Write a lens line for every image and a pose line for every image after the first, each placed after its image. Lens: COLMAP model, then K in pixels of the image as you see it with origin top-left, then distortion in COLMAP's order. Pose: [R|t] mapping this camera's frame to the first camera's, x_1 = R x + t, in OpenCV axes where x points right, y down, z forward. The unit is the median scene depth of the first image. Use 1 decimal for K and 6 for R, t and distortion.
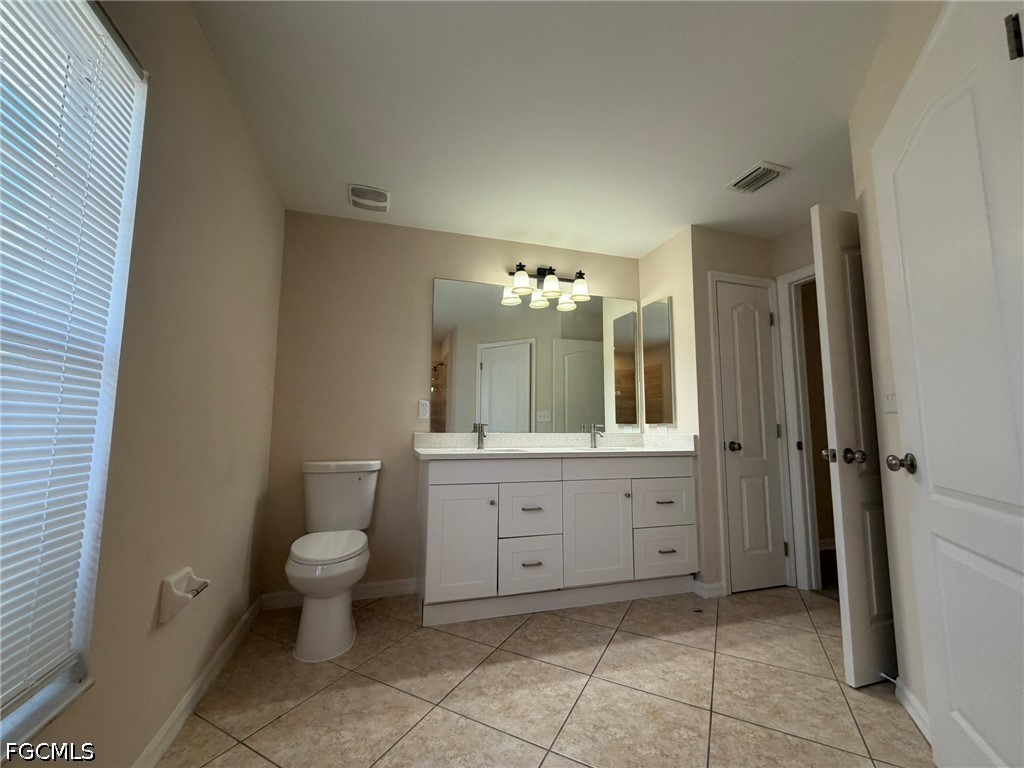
lens RADIAL K [[426.0, 0, 502.8], [0, 426.0, 377.9], [0, 0, 1]] dist [0.000092, 0.000265]
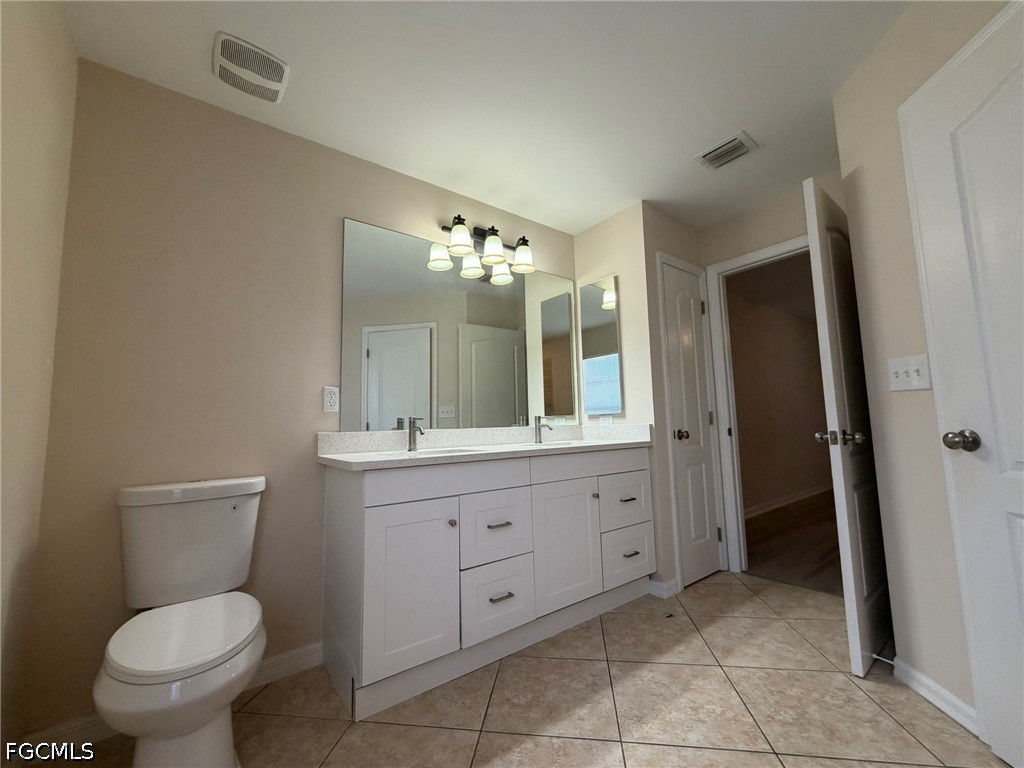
lens RADIAL K [[426.0, 0, 514.3], [0, 426.0, 380.8], [0, 0, 1]] dist [0.000092, 0.000265]
pose [[0.933945, 0.007130, 0.357345, -0.188587], [-0.010060, 0.999929, 0.006342, 0.043130], [-0.357274, -0.009518, 0.933951, 0.283614]]
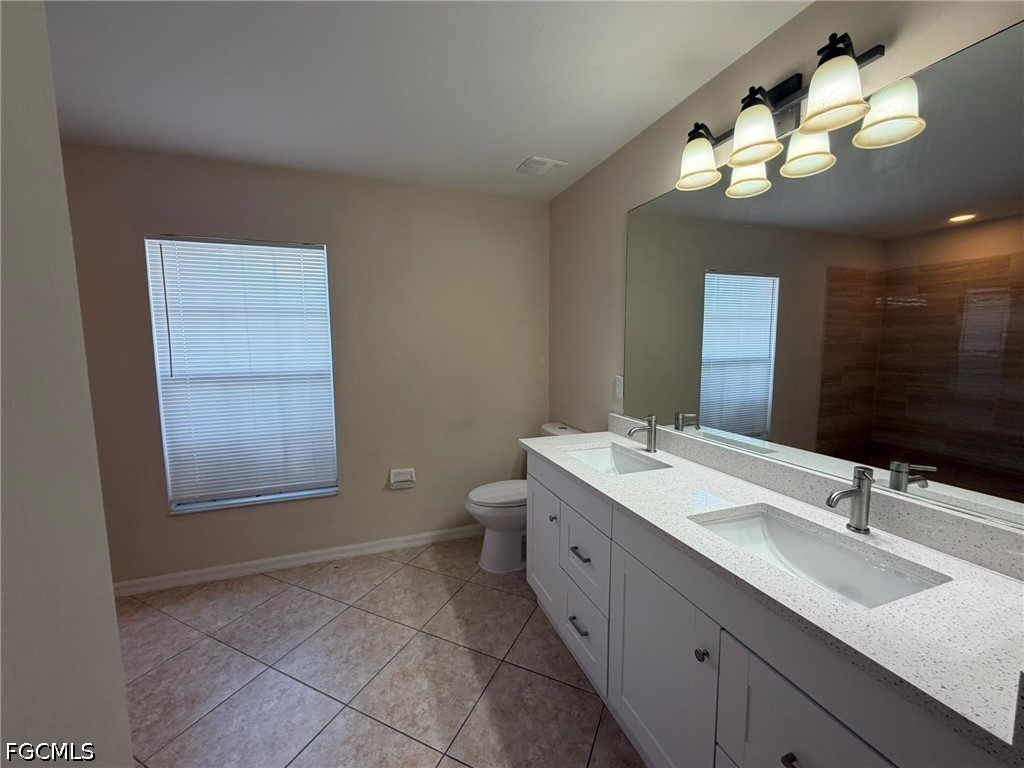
lens RADIAL K [[426.0, 0, 515.1], [0, 426.0, 381.3], [0, 0, 1]] dist [0.000092, 0.000265]
pose [[0.044302, 0.106304, -0.993346, 0.733774], [0.120287, 0.986521, 0.110938, -0.060883], [0.991750, -0.124402, 0.030917, 0.926843]]
